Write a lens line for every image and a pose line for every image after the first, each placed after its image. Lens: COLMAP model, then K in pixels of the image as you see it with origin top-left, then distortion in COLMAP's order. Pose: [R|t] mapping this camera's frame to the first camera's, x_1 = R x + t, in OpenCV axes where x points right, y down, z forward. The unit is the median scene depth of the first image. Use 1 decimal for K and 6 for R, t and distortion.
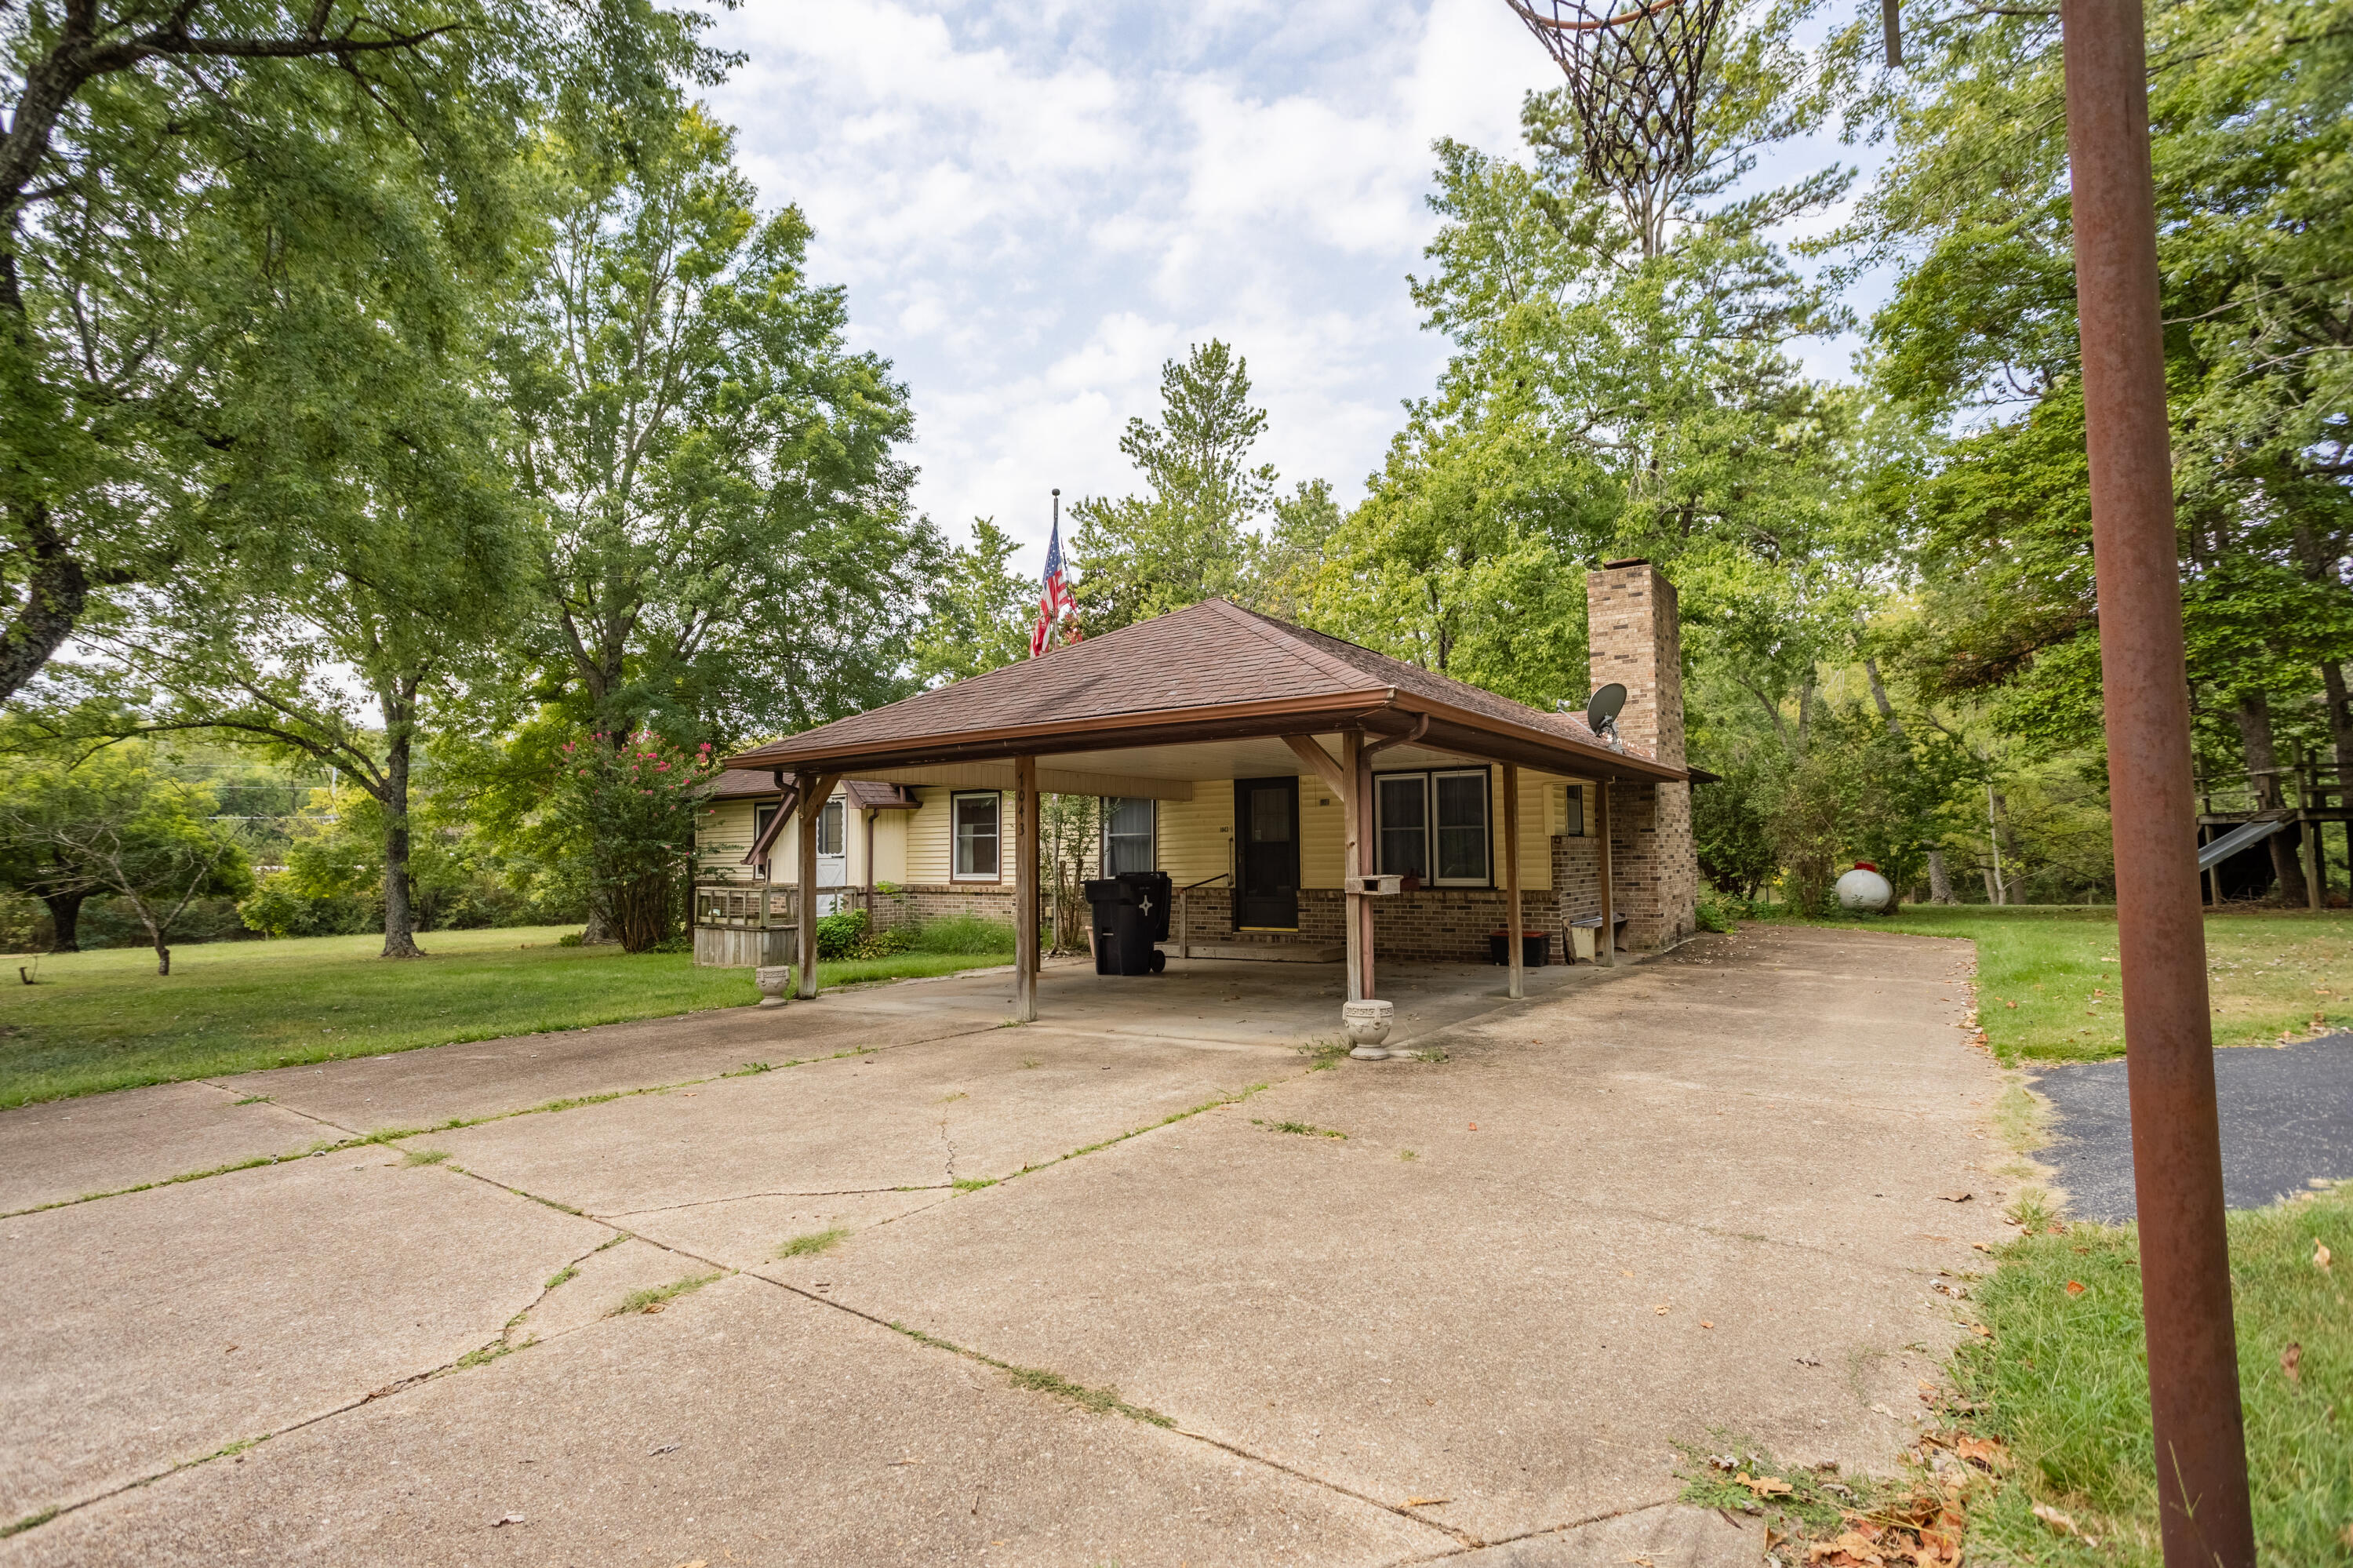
lens RADIAL K [[1132.2, 0, 1176.5], [0, 1132.2, 784.0], [0, 0, 1]] dist [-0.038897, 0.000313]
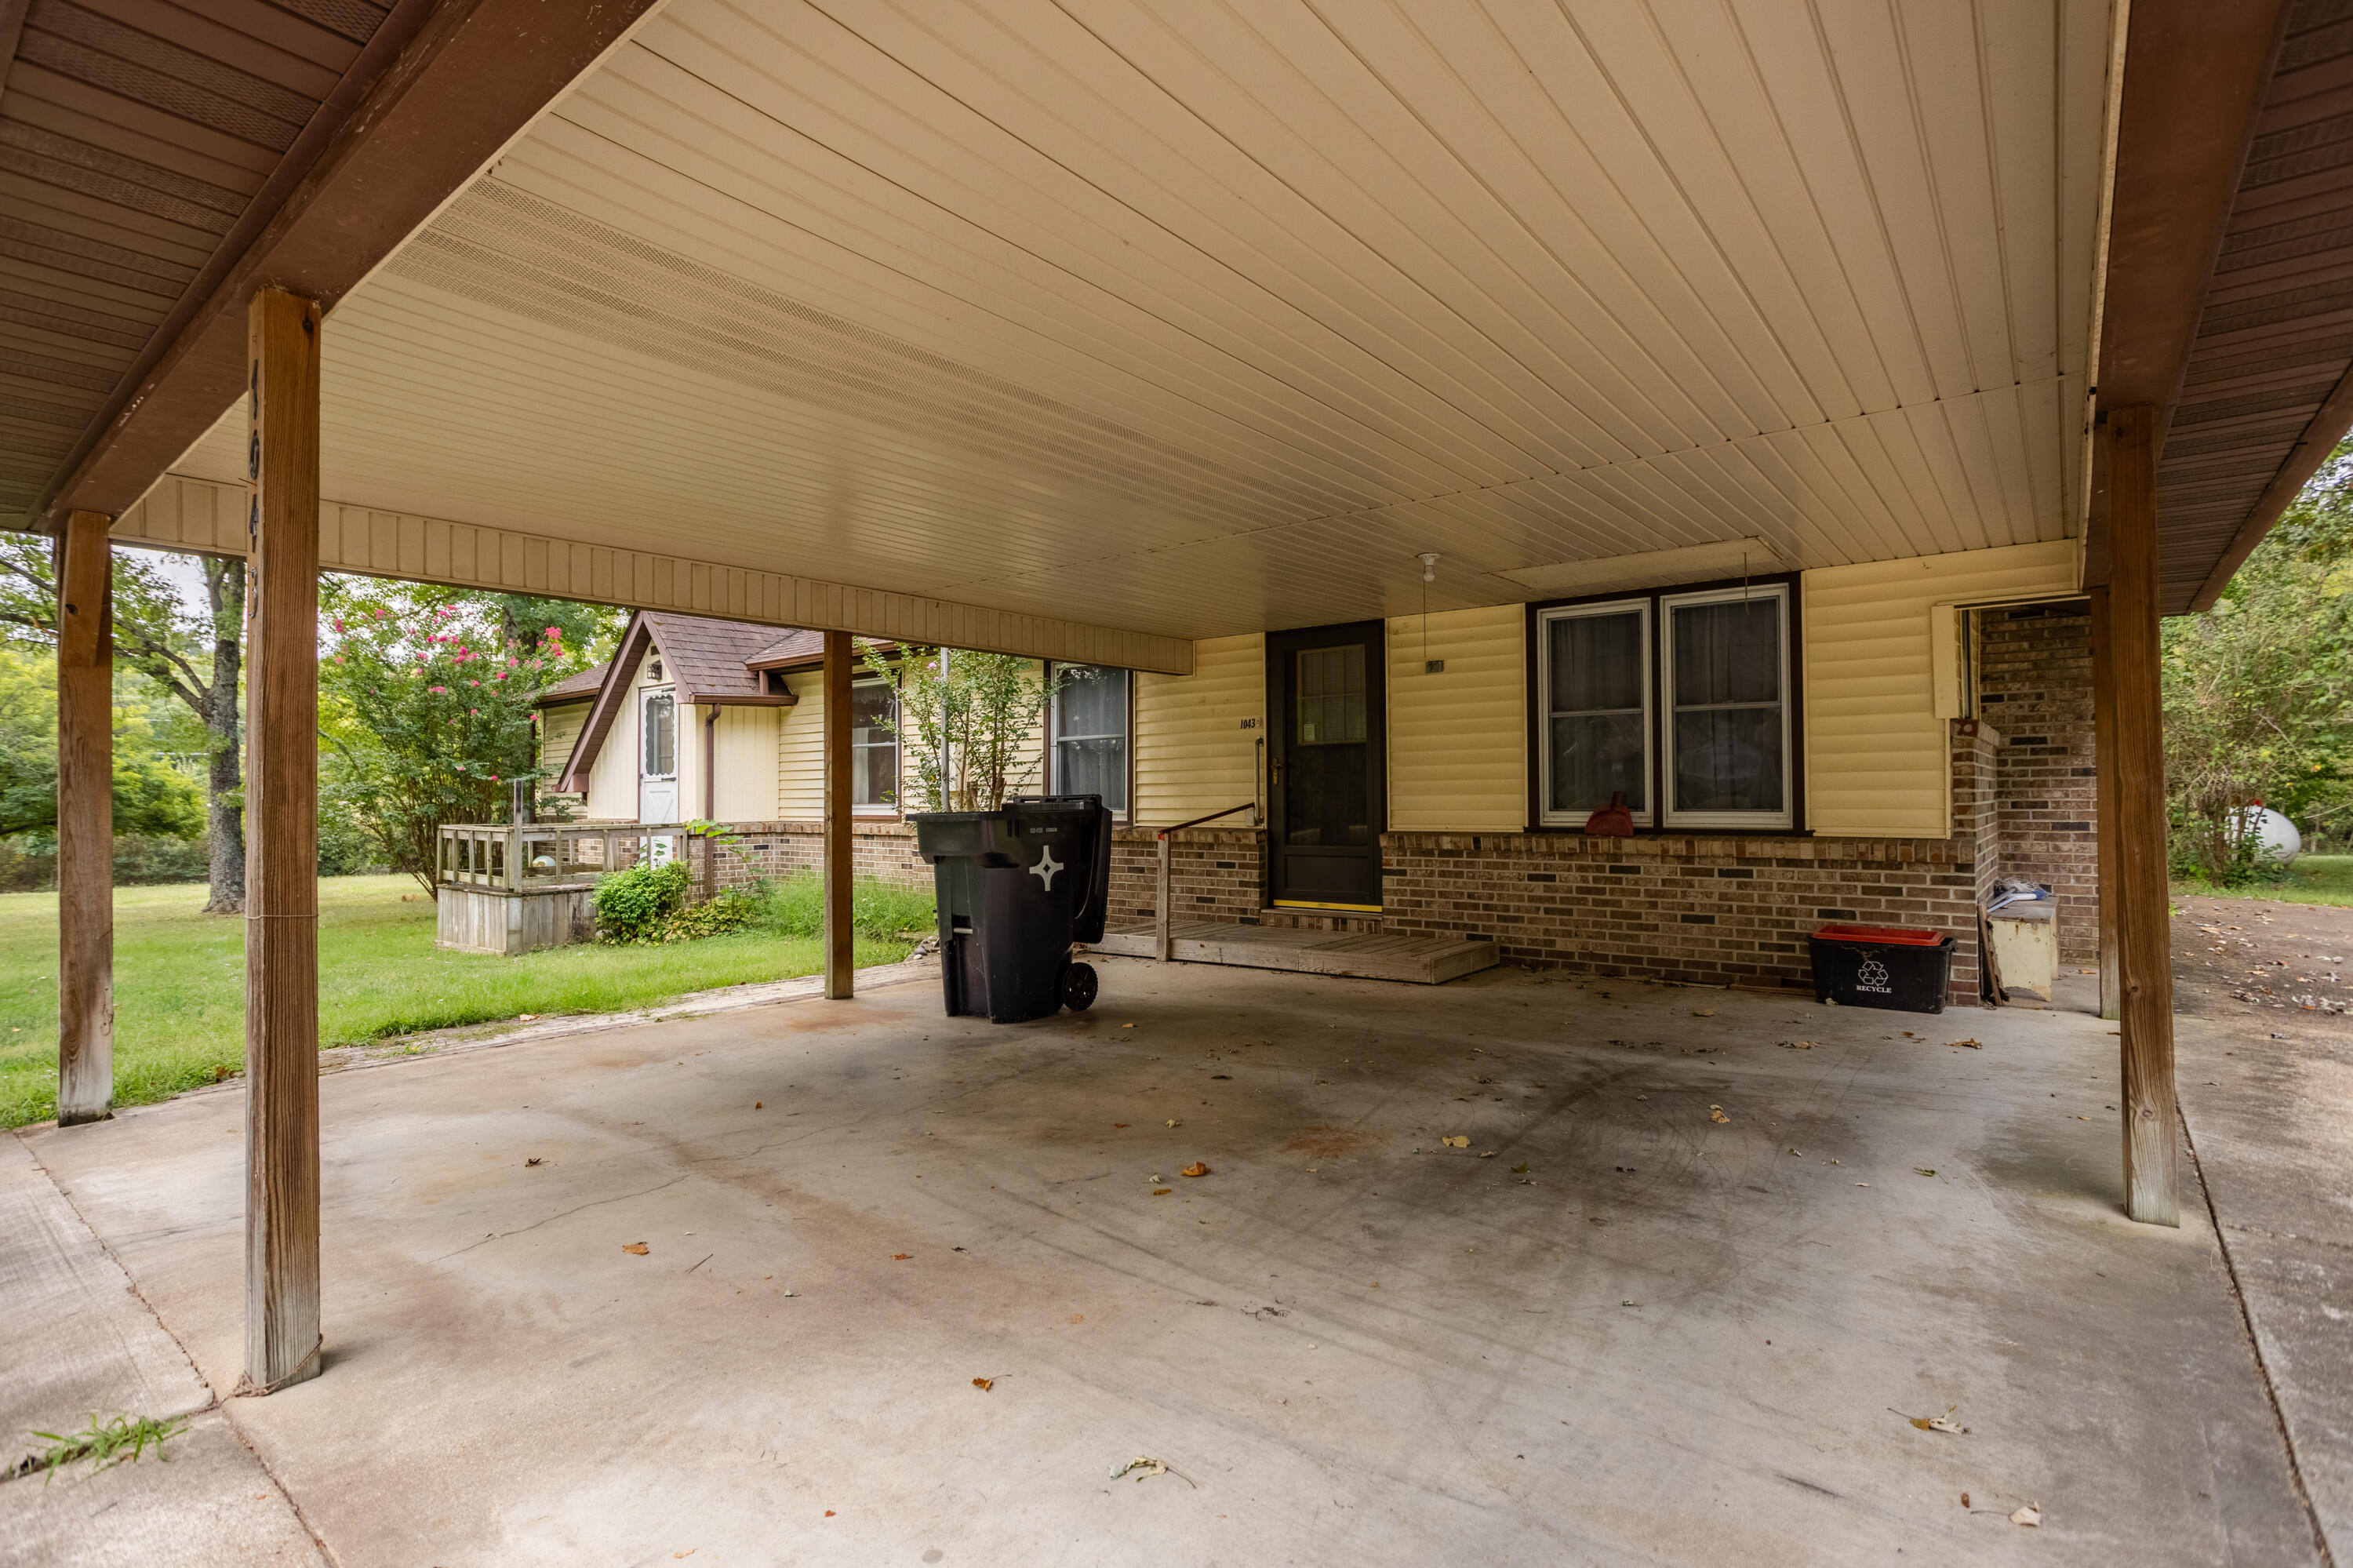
lens RADIAL K [[1115.6, 0, 1176.5], [0, 1115.6, 784.0], [0, 0, 1]] dist [-0.021360, 0.000111]
pose [[0.997345, 0.001043, -0.072816, 0.047782], [0.002823, 0.998592, 0.052972, 0.041249], [0.072769, -0.053037, 0.995938, 0.460656]]
